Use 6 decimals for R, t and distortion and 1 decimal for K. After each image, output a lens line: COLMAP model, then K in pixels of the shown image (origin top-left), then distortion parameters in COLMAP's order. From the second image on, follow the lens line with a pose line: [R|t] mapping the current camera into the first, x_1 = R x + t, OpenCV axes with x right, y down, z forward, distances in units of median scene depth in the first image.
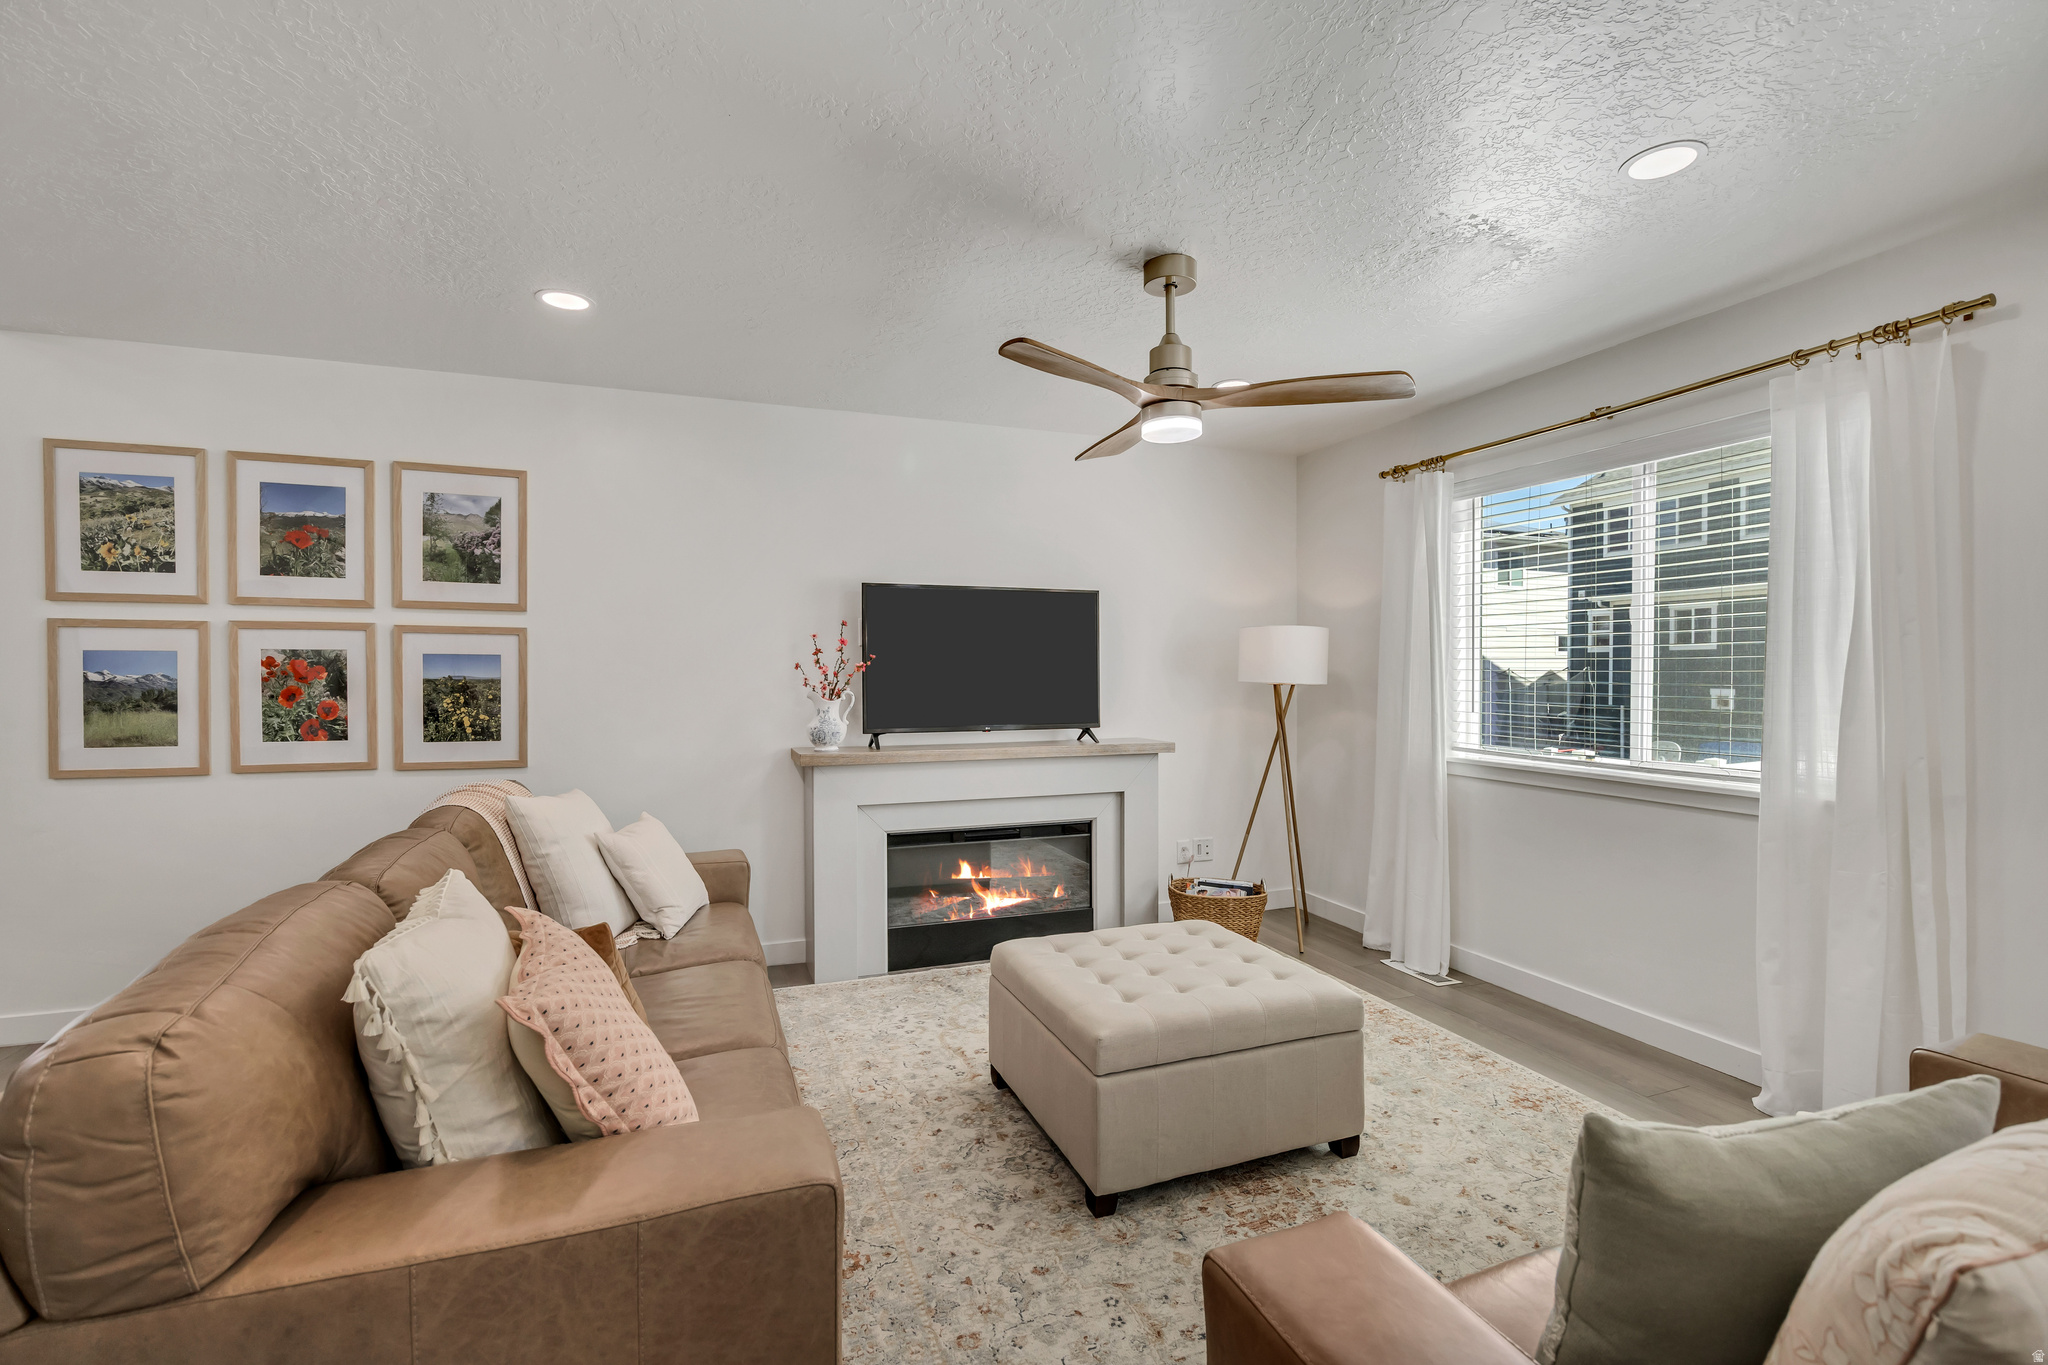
lens RADIAL K [[904.7, 0, 1026.0], [0, 904.7, 673.7], [0, 0, 1]] dist [-0.012302, 0.000139]
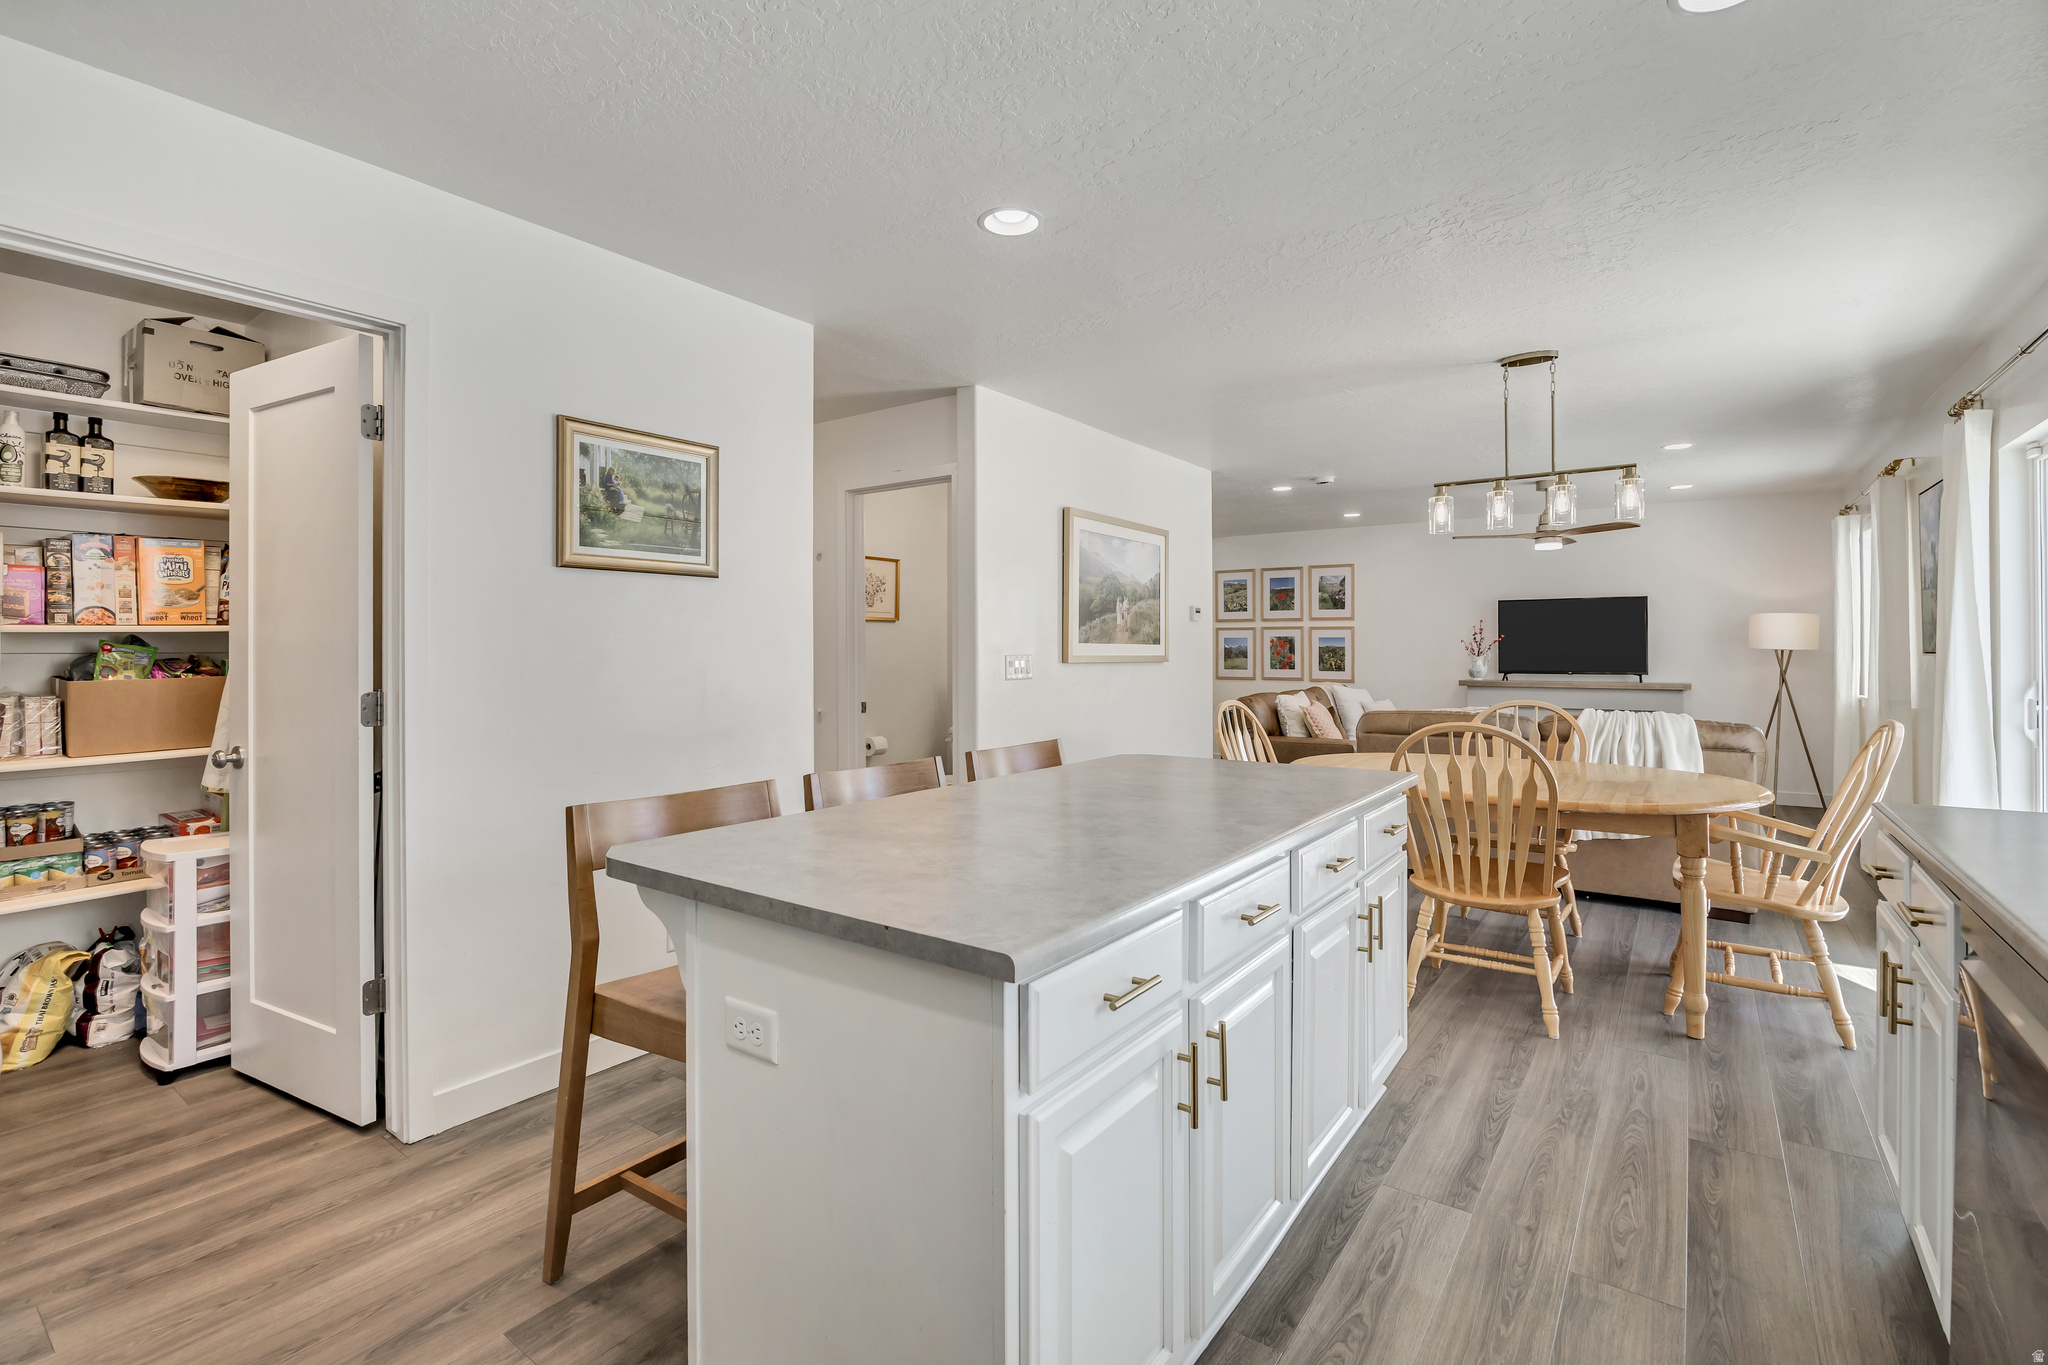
lens RADIAL K [[904.7, 0, 1026.0], [0, 904.7, 673.7], [0, 0, 1]] dist [-0.012302, 0.000139]
pose [[0.551227, 0.020729, -0.834097, 1.071854], [-0.000337, 0.999697, 0.024622, 0.019434], [0.834355, -0.013291, 0.551067, -1.181153]]
